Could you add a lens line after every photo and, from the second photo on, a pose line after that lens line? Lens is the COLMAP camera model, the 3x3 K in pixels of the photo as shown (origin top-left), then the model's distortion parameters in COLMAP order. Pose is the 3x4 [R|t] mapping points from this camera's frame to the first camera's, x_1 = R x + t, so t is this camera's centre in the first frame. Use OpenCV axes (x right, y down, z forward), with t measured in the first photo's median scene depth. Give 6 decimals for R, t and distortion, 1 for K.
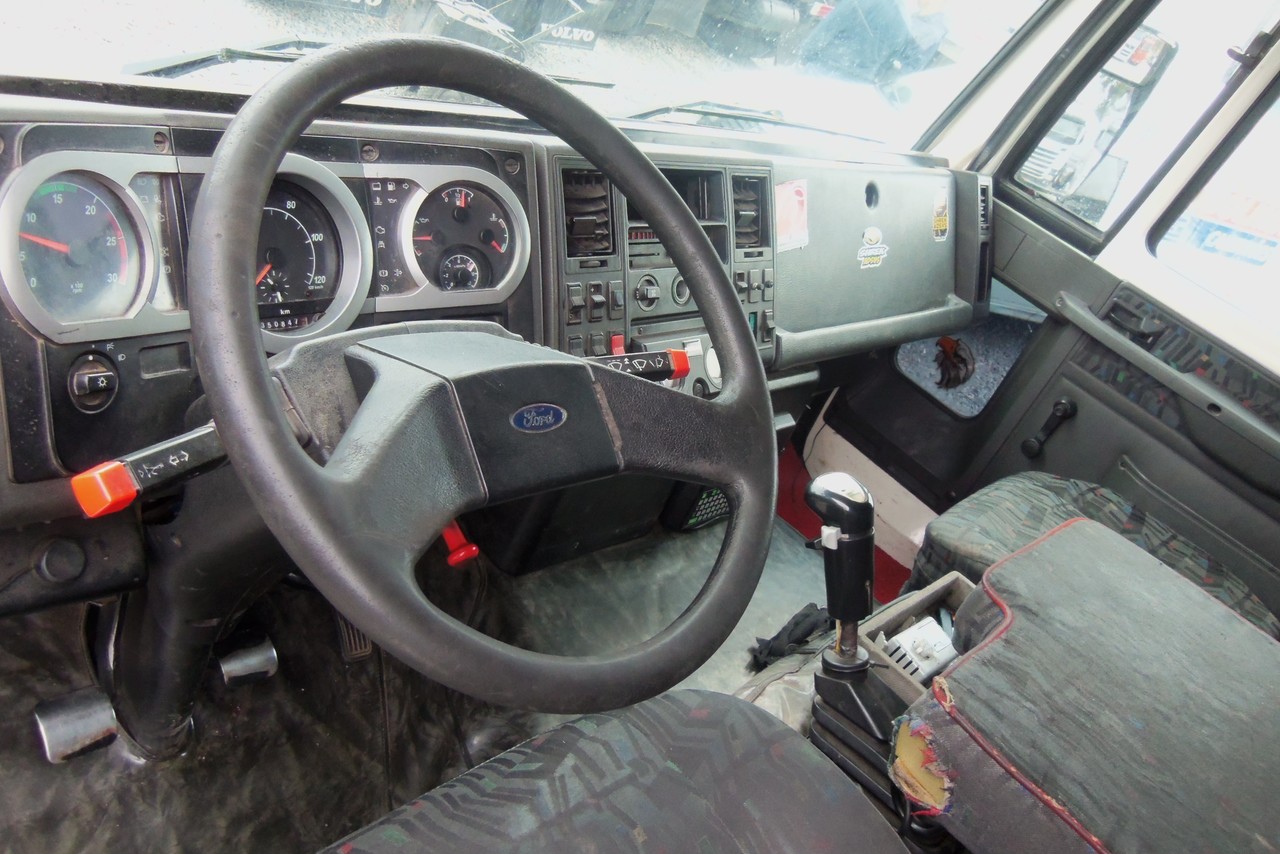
lens RADIAL K [[1075.7, 0, 637.4], [0, 1075.7, 408.3], [0, 0, 1]] dist [-0.015438, 0.001364]
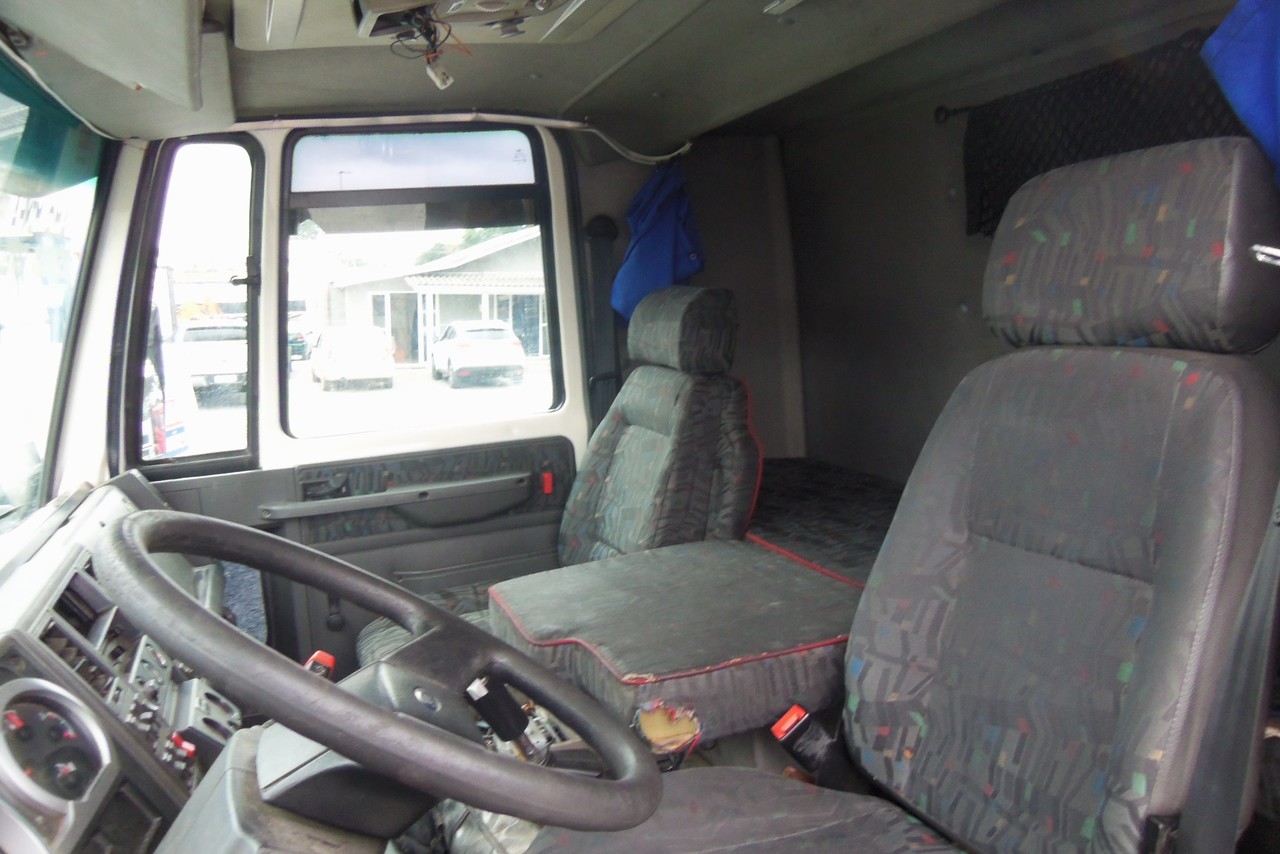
lens RADIAL K [[1075.7, 0, 637.4], [0, 1075.7, 408.3], [0, 0, 1]] dist [-0.015438, 0.001364]
pose [[0.377681, -0.504036, 0.776727, -0.516383], [0.660777, 0.734354, 0.155239, -0.174572], [-0.648638, 0.454612, 0.610407, -0.009254]]
